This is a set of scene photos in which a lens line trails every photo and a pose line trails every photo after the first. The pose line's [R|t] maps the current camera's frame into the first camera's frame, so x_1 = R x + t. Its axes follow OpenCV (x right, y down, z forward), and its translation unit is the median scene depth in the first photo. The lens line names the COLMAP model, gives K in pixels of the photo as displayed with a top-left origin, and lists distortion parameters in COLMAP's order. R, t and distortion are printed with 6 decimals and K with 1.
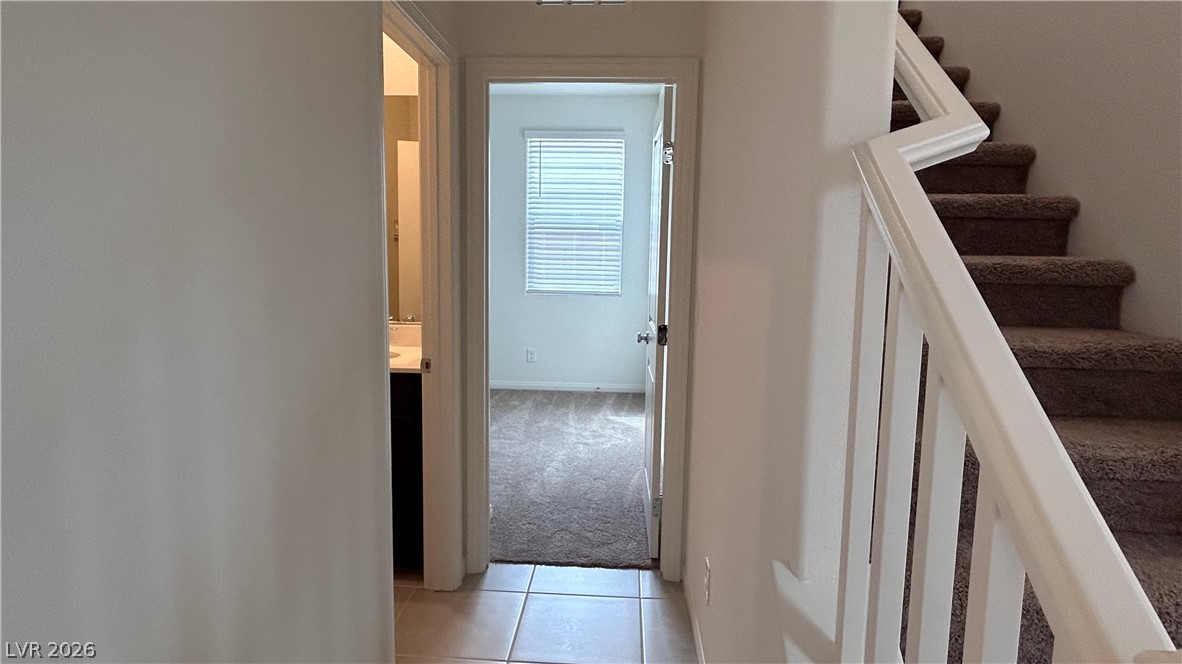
lens RADIAL K [[672.1, 0, 590.8], [0, 672.1, 330.7], [0, 0, 1]] dist [-0.006160, -0.001212]
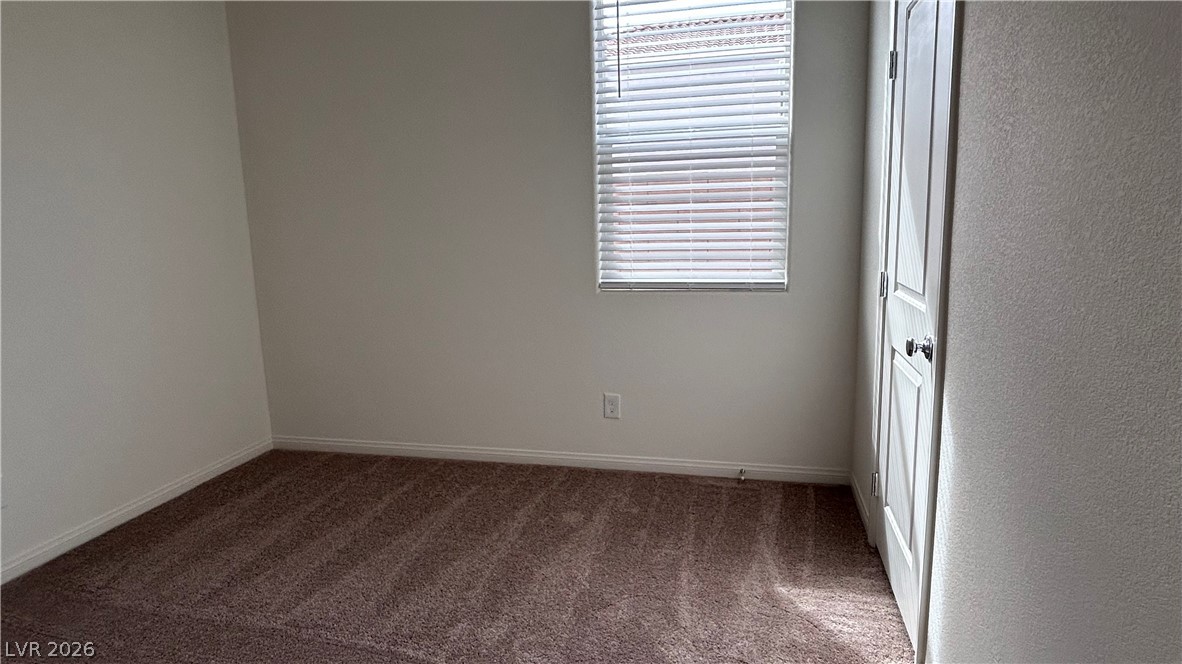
lens RADIAL K [[672.1, 0, 589.9], [0, 672.1, 331.2], [0, 0, 1]] dist [-0.006160, -0.001212]
pose [[0.981956, -0.012158, -0.188719, -0.005127], [0.021094, 0.998745, 0.045415, -0.047870], [0.187931, -0.048577, 0.980980, 0.493071]]
